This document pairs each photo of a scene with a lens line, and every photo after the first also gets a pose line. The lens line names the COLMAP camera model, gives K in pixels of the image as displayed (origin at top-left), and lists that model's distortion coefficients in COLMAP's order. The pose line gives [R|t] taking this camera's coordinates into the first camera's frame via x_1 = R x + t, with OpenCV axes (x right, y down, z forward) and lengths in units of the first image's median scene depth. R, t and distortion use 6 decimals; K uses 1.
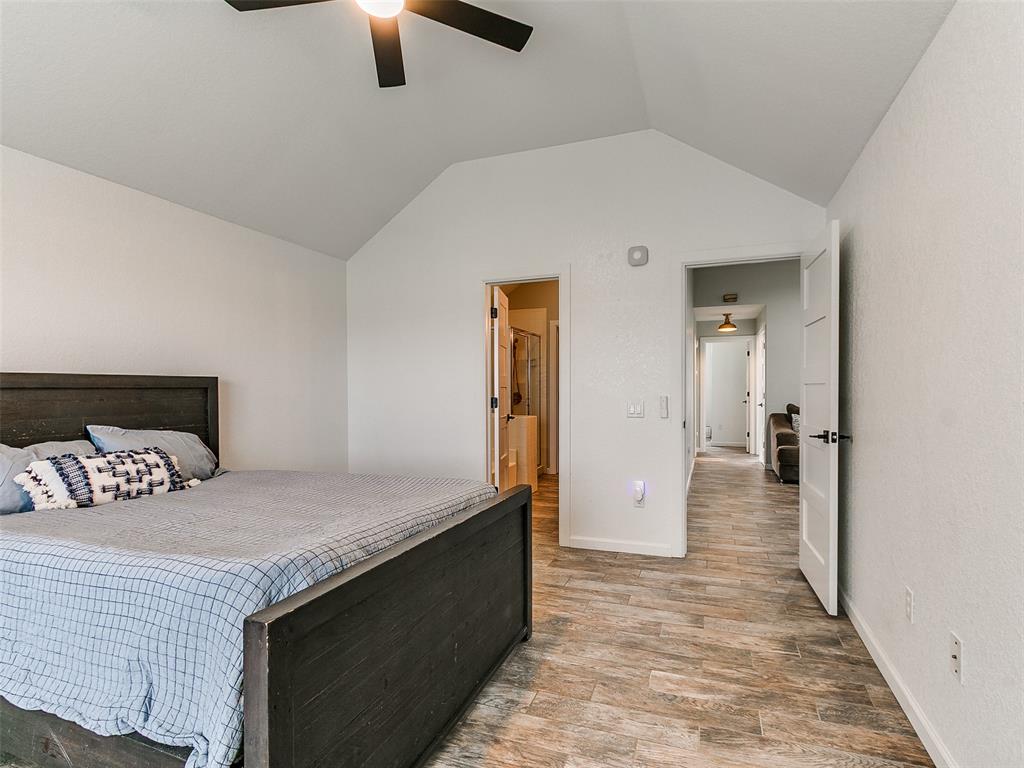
lens RADIAL K [[534.3, 0, 508.1], [0, 534.3, 386.4], [0, 0, 1]] dist [0.002778, 0.000115]
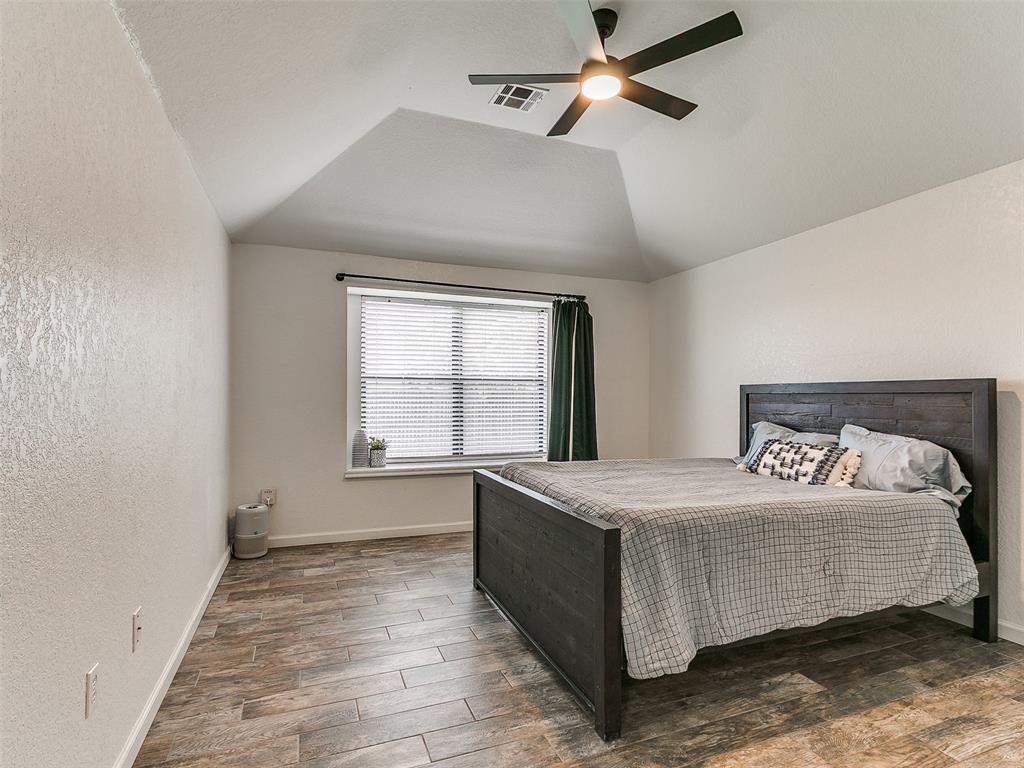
lens RADIAL K [[534.3, 0, 508.6], [0, 534.3, 388.5], [0, 0, 1]] dist [0.002778, 0.000115]
pose [[-0.752510, -0.007853, -0.658534, 0.646554], [0.003257, 0.999872, -0.015645, 0.009854], [0.658573, -0.013918, -0.752388, 1.547060]]
